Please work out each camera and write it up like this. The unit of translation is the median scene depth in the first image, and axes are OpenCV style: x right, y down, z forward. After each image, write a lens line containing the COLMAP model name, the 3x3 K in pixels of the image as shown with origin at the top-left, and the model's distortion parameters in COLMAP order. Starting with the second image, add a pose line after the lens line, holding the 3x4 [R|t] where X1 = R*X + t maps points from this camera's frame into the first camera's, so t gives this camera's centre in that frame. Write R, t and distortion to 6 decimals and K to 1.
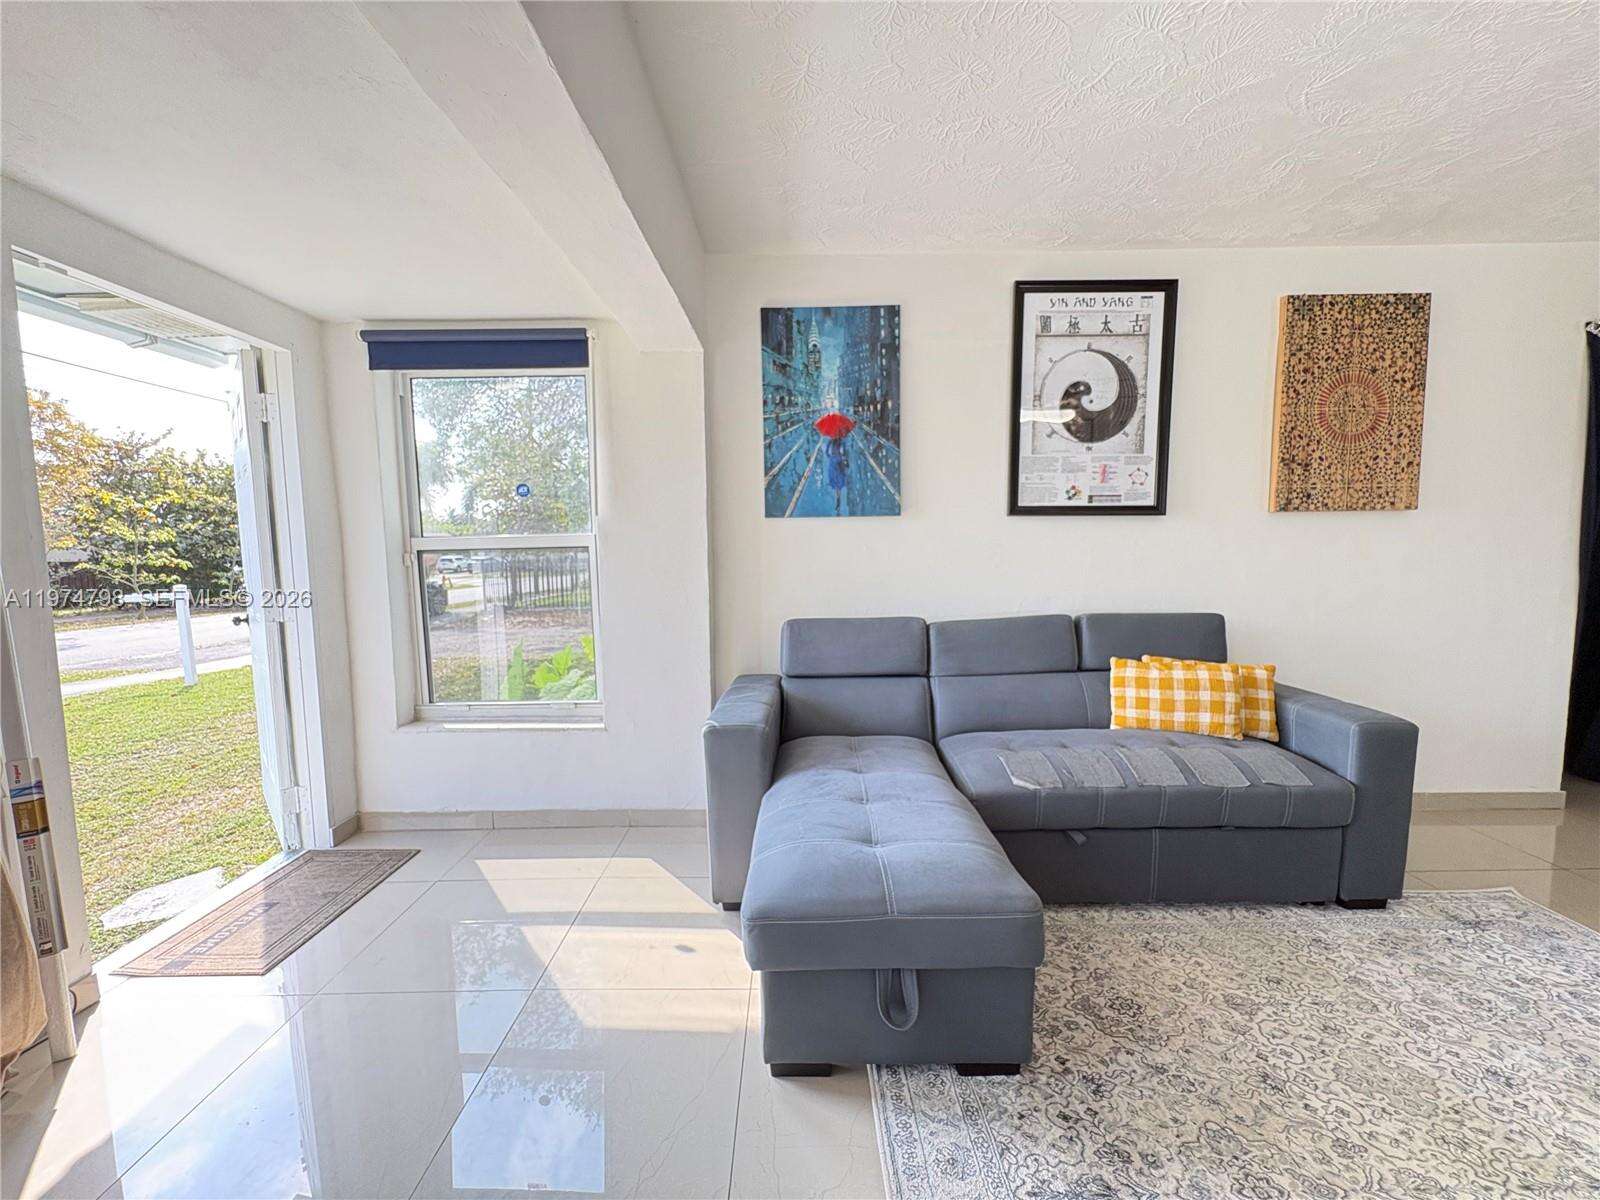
lens RADIAL K [[640.8, 0, 801.4], [0, 640.8, 600.3], [0, 0, 1]] dist [0.002700, -0.000635]
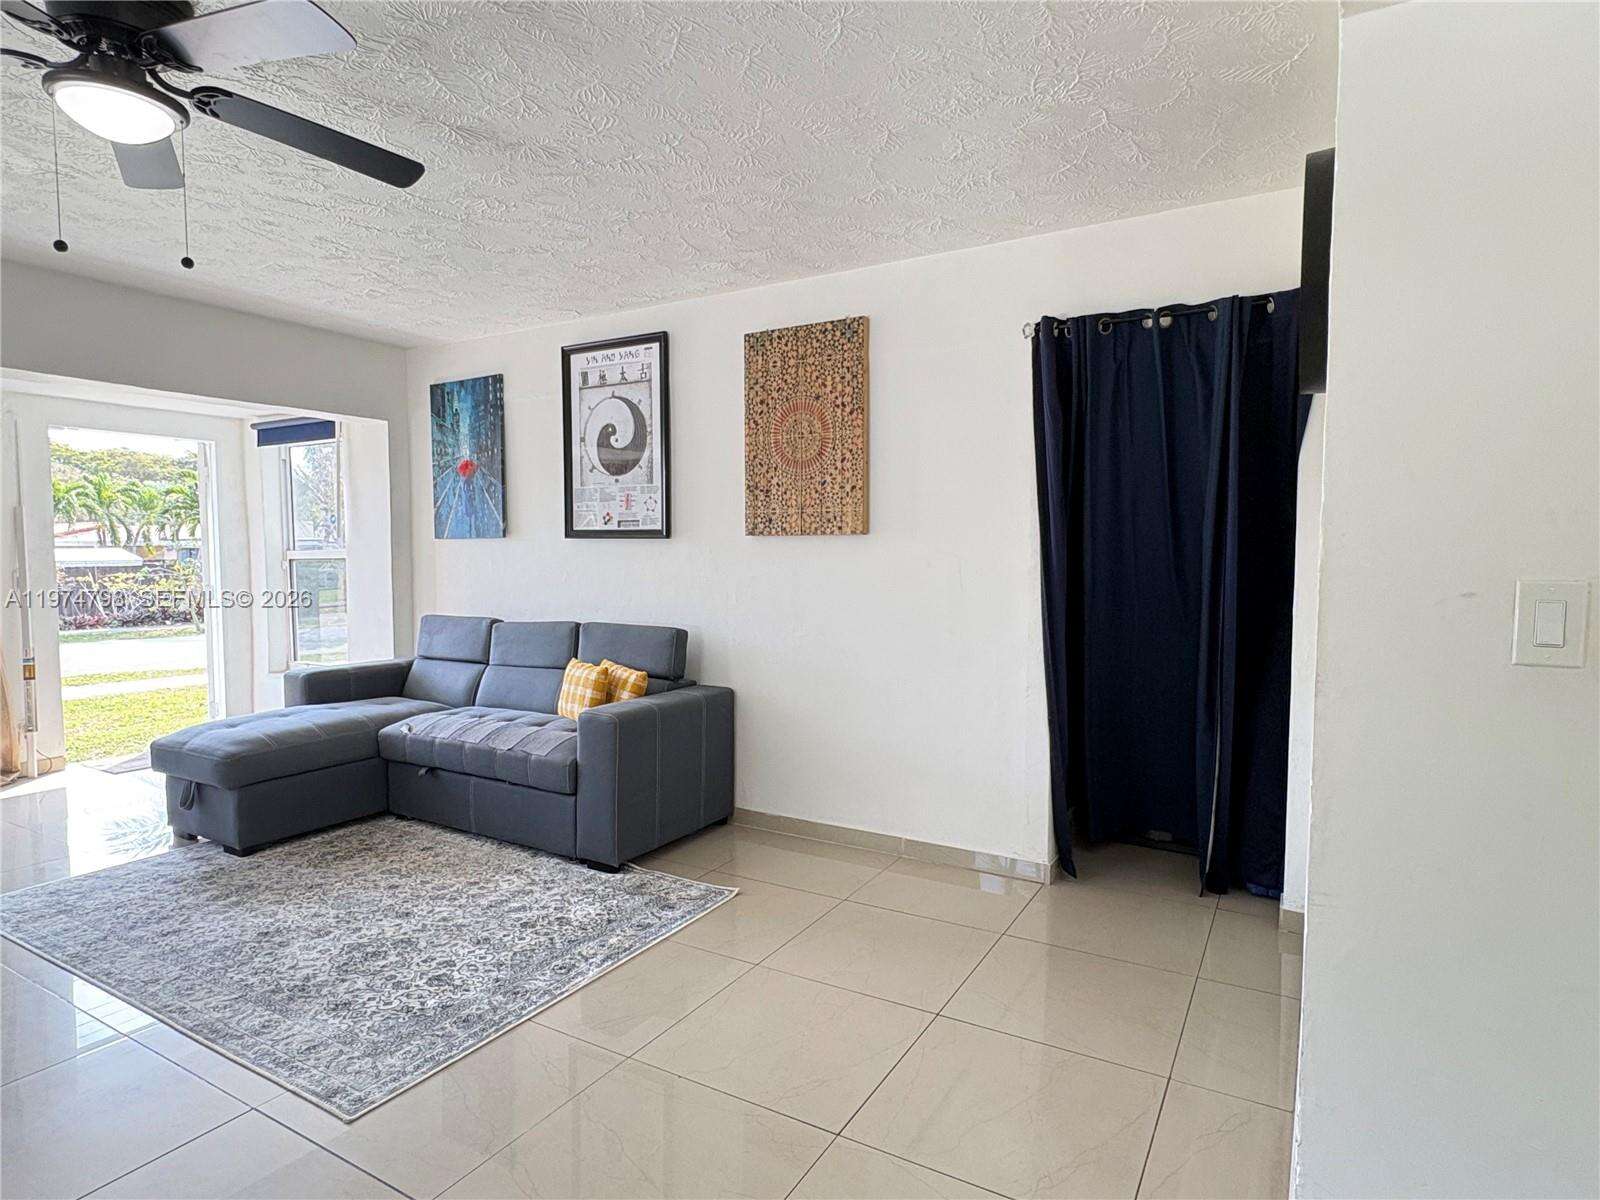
lens RADIAL K [[886.2, 0, 799.2], [0, 886.2, 604.5], [0, 0, 1]] dist [-0.003582, 0.000360]
pose [[0.861355, 0.042599, -0.506214, 1.569877], [-0.055694, 0.998390, -0.010750, -0.015606], [0.504941, 0.037453, 0.862341, -0.202794]]
